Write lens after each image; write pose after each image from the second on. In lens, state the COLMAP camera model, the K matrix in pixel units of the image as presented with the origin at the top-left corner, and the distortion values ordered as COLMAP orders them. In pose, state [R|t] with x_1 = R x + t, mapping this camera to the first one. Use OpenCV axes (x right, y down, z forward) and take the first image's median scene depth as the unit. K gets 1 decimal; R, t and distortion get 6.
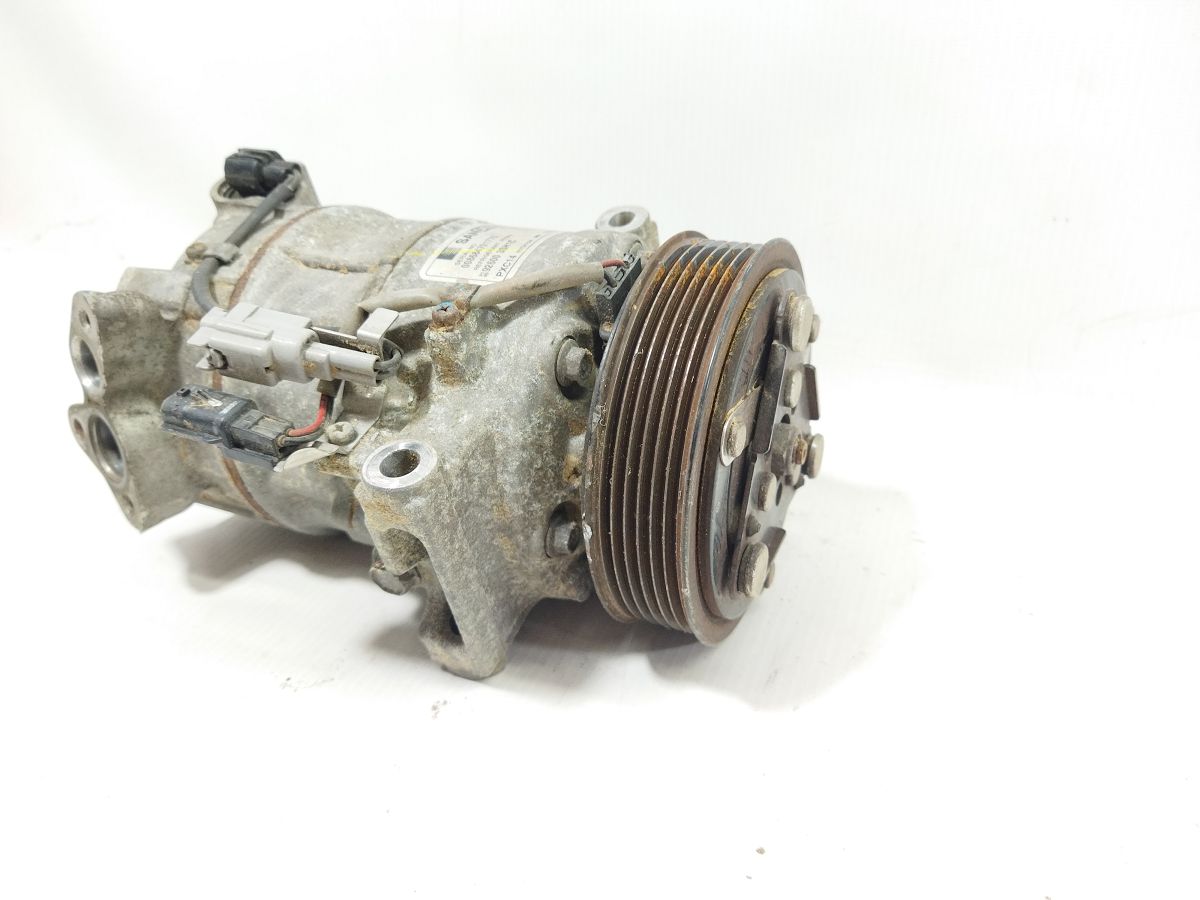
lens RADIAL K [[927.1, 0, 600.0], [0, 927.1, 450.0], [0, 0, 1]] dist [0.066538, -0.222161]
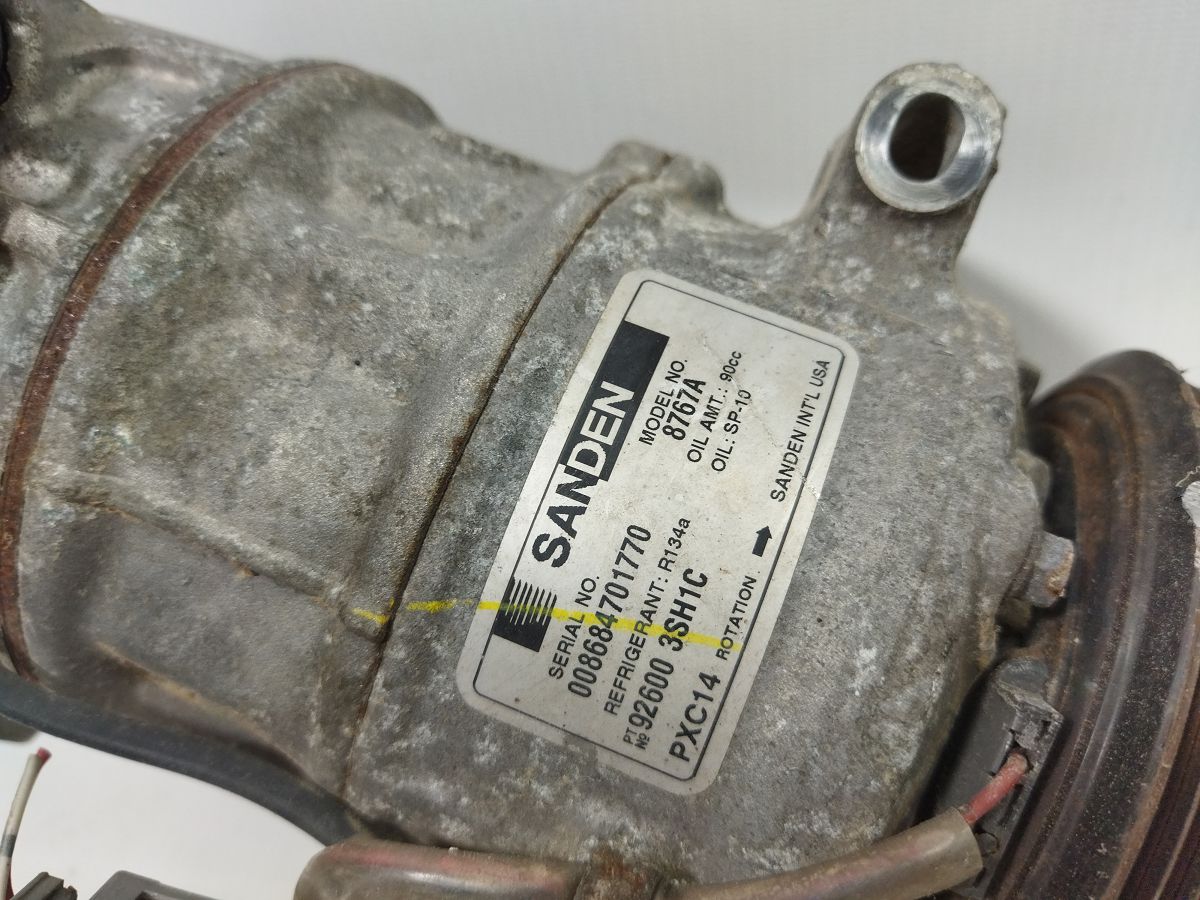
lens RADIAL K [[954.0, 0, 600.0], [0, 954.0, 450.0], [0, 0, 1]] dist [0.047705, -0.242839]
pose [[0.999621, -0.026686, 0.006780, -0.133888], [0.012887, 0.671060, 0.741291, -0.536078], [-0.024331, -0.740923, 0.671149, 0.798002]]
